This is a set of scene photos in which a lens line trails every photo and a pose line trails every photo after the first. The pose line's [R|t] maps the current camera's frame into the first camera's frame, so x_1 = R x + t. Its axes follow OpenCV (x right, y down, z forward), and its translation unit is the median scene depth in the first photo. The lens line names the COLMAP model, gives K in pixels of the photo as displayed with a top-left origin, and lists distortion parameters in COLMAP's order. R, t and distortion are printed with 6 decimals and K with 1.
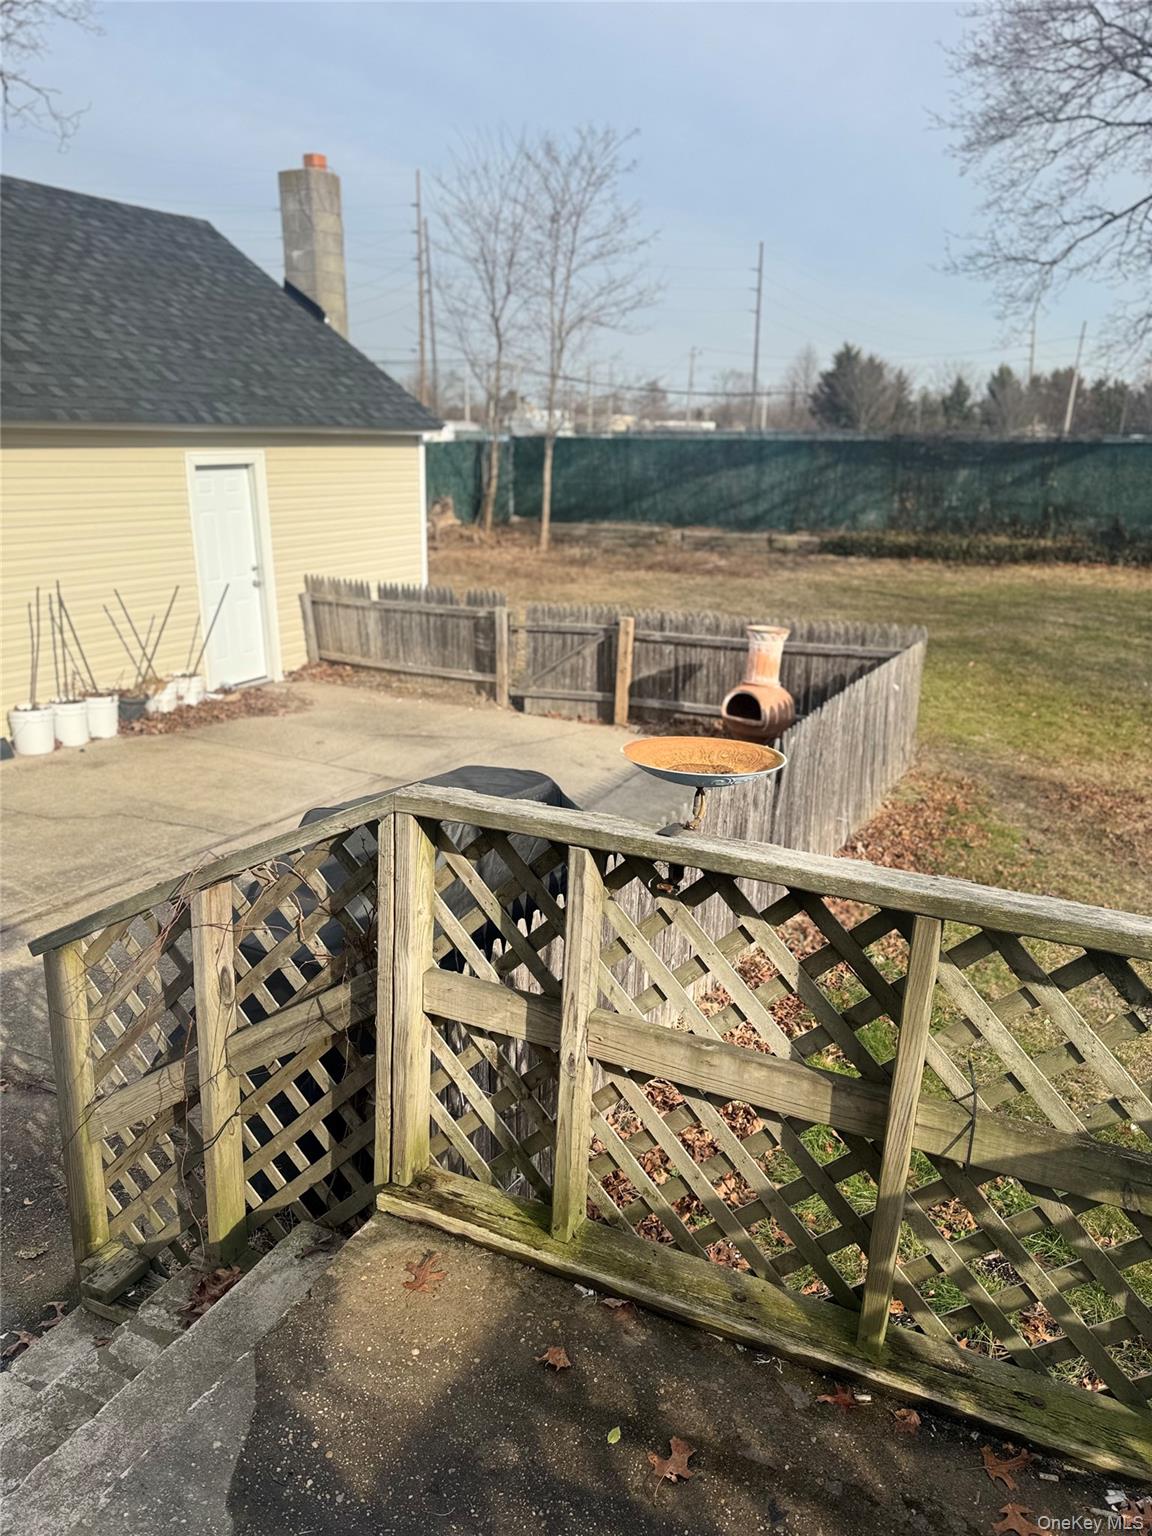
lens RADIAL K [[1094.3, 0, 575.4], [0, 1094.3, 766.9], [0, 0, 1]] dist [0.030072, -0.040417]
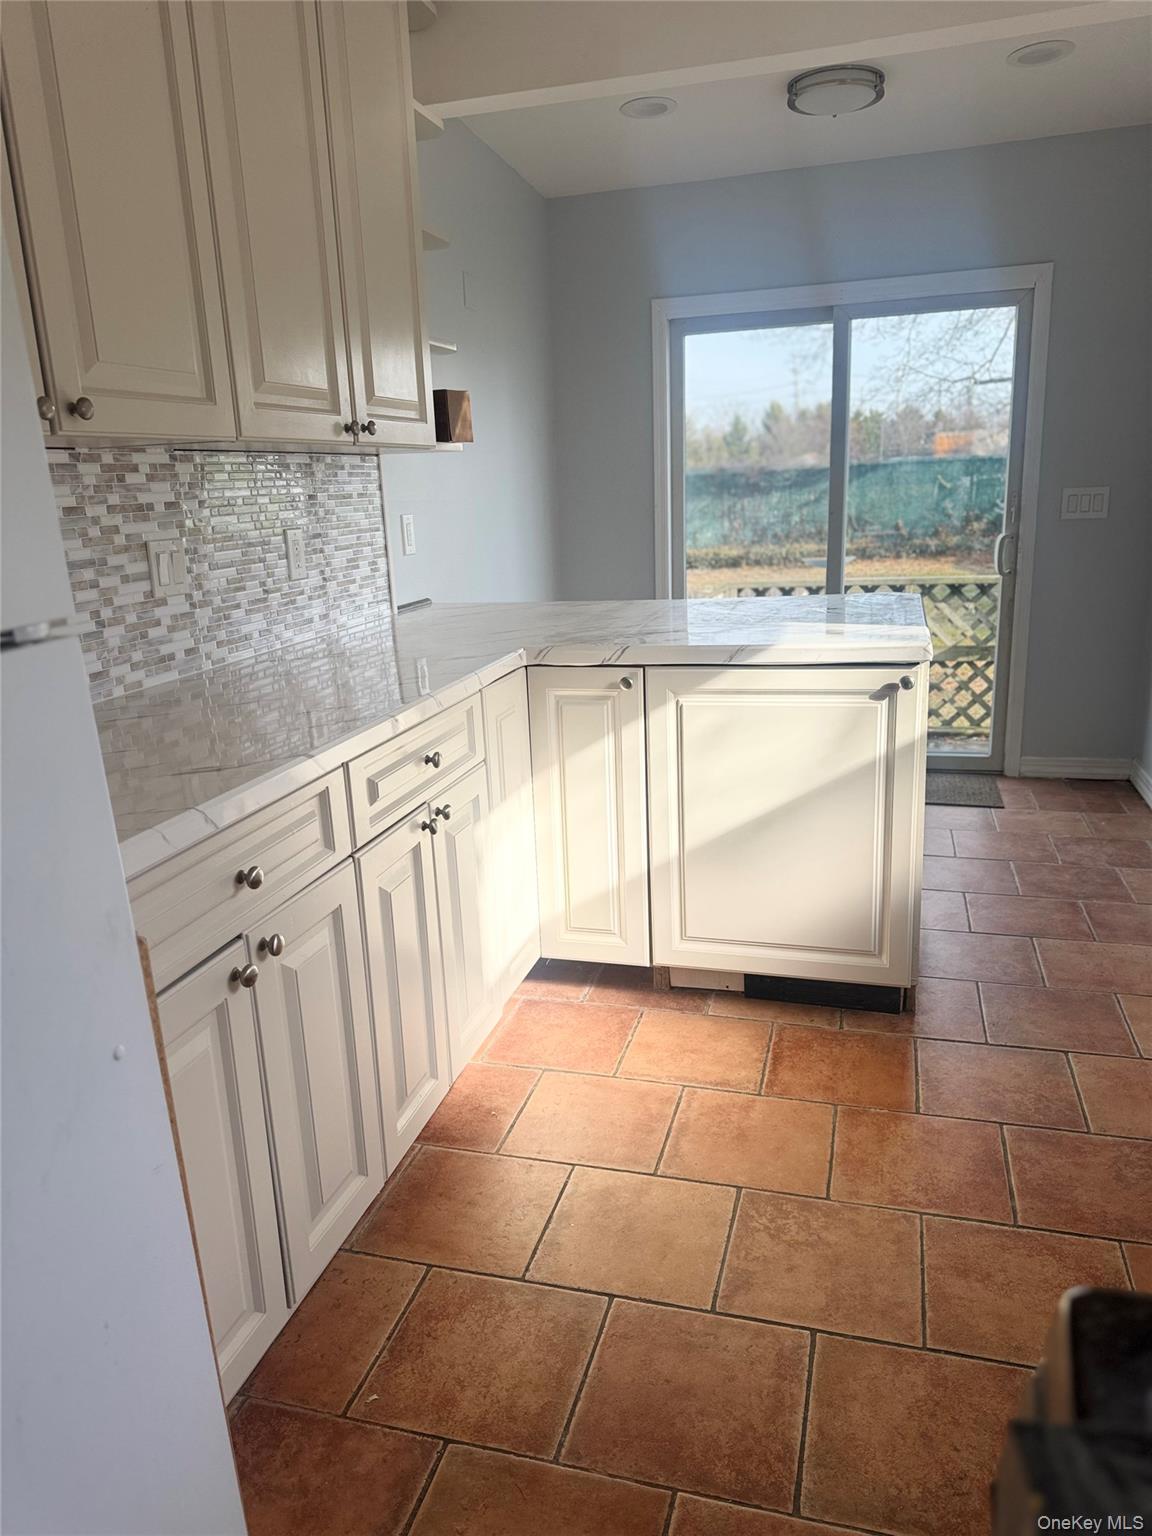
lens RADIAL K [[1094.3, 0, 565.8], [0, 1094.3, 779.6], [0, 0, 1]] dist [0.030072, -0.040417]
pose [[0.982566, -0.104909, 0.153490, -0.238113], [0.109643, 0.993712, -0.022691, 0.122003], [-0.150144, 0.039124, 0.987890, -0.402195]]
